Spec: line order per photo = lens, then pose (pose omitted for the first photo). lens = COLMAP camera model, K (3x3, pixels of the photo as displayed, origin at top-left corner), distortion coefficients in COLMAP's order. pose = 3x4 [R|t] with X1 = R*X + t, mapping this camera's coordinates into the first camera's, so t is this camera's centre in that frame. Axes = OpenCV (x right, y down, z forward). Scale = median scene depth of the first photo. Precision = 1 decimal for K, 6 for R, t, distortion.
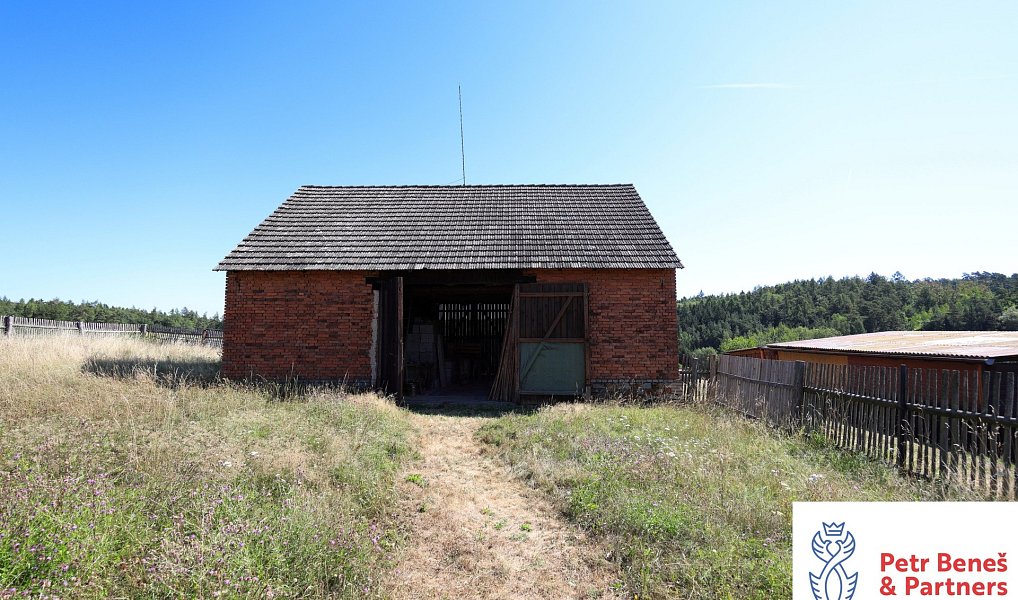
lens RADIAL K [[430.5, 0, 509.0], [0, 430.5, 300.0], [0, 0, 1]] dist [-0.002638, -0.000066]
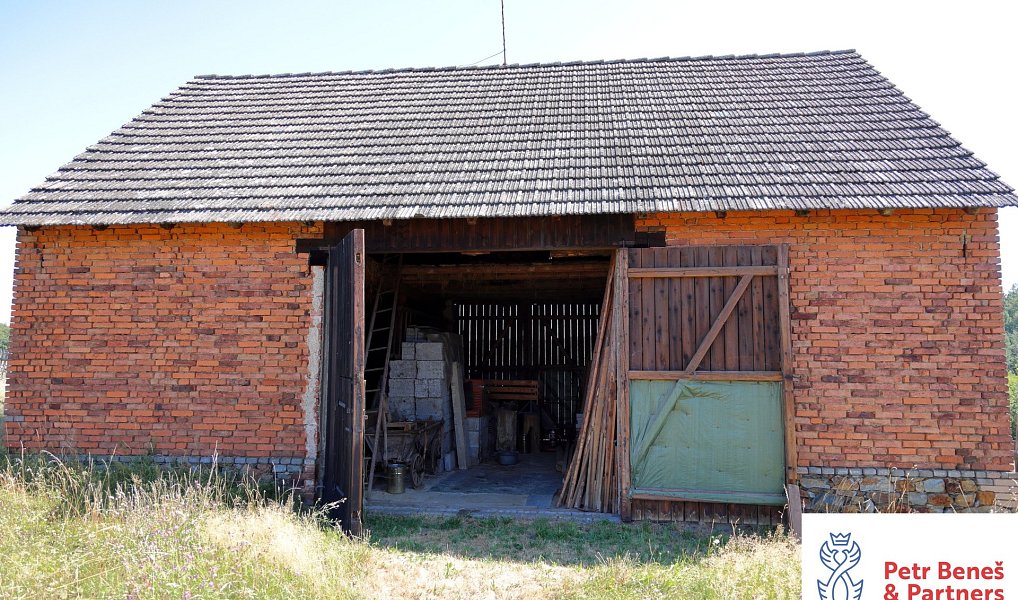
lens RADIAL K [[697.8, 0, 515.5], [0, 697.8, 301.2], [0, 0, 1]] dist [0.008108, 0.002499]
pose [[0.995947, -0.003230, -0.089880, -0.025285], [0.002234, 0.999935, -0.011181, 0.022898], [0.089910, 0.010935, 0.995890, 0.251732]]
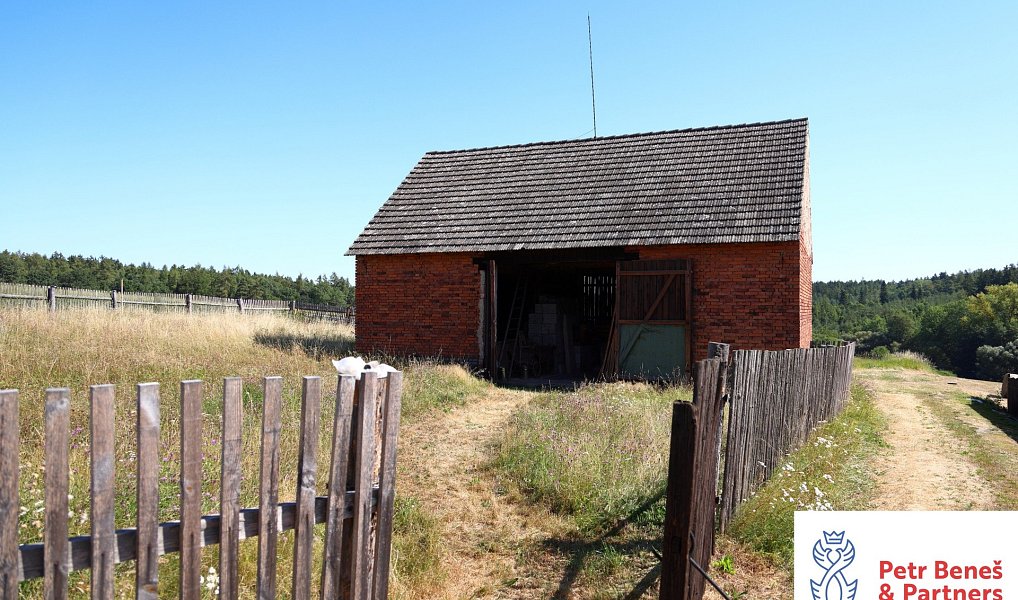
lens RADIAL K [[737.0, 0, 536.7], [0, 737.0, 301.0], [0, 0, 1]] dist [0.006373, 0.002518]
pose [[0.929022, 0.000111, -0.370024, 0.419824], [0.024018, 0.997873, 0.060600, -0.050088], [0.369244, -0.065186, 0.927044, -0.516587]]
